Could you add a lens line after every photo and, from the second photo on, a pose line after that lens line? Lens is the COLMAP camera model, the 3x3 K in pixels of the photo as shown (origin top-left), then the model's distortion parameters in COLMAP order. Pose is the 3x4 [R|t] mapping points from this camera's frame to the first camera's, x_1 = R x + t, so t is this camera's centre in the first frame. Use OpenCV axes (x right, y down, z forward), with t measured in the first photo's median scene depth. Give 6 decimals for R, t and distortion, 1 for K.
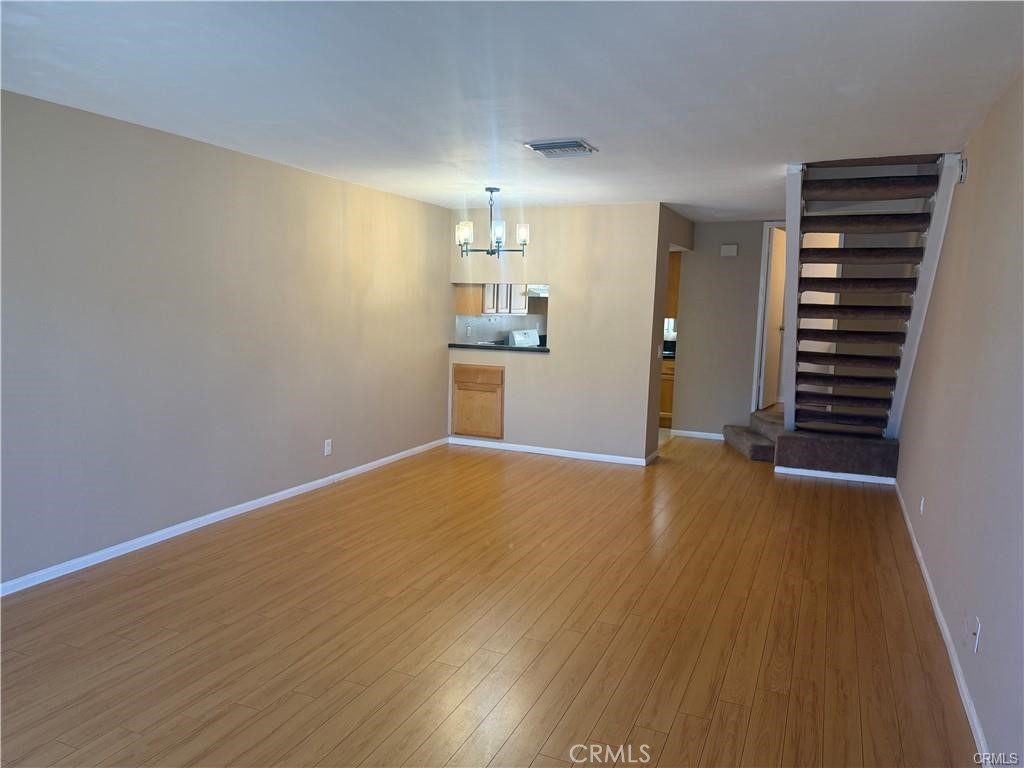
lens RADIAL K [[713.4, 0, 512.0], [0, 713.4, 384.0], [0, 0, 1]] dist [0.143389, -0.218637]
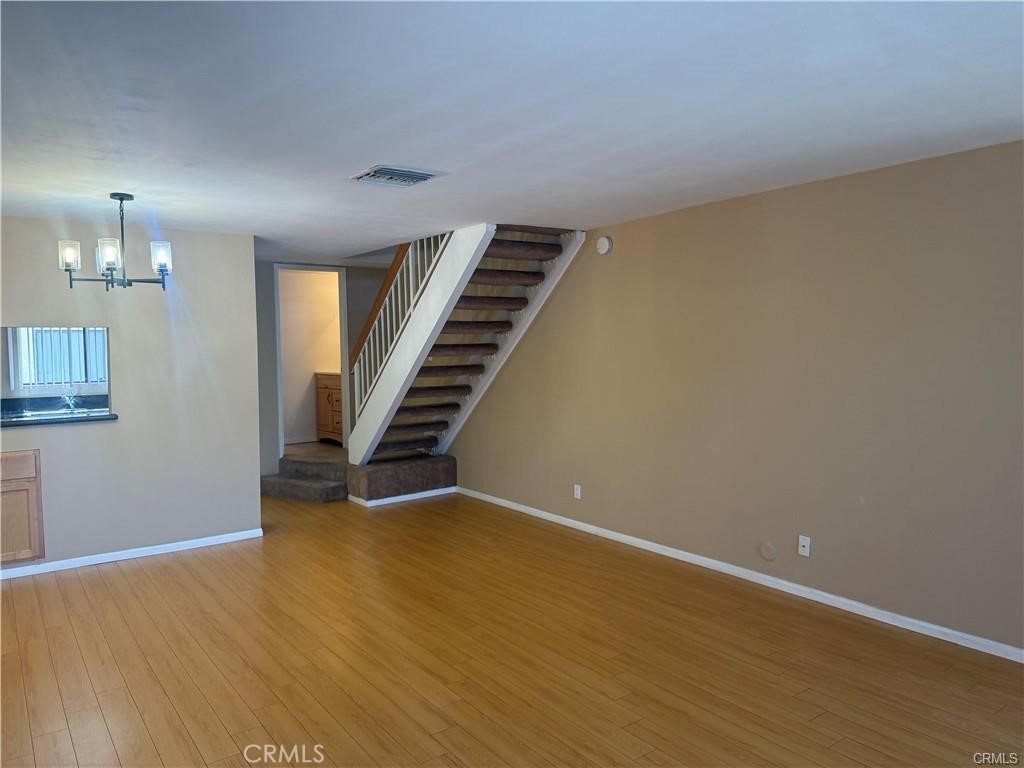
lens RADIAL K [[713.4, 0, 512.0], [0, 713.4, 384.0], [0, 0, 1]] dist [0.143389, -0.218637]
pose [[0.495615, -0.081099, 0.864748, -0.441190], [0.127033, 0.991693, 0.020197, -0.050506], [-0.859202, 0.099842, 0.501800, 0.314376]]
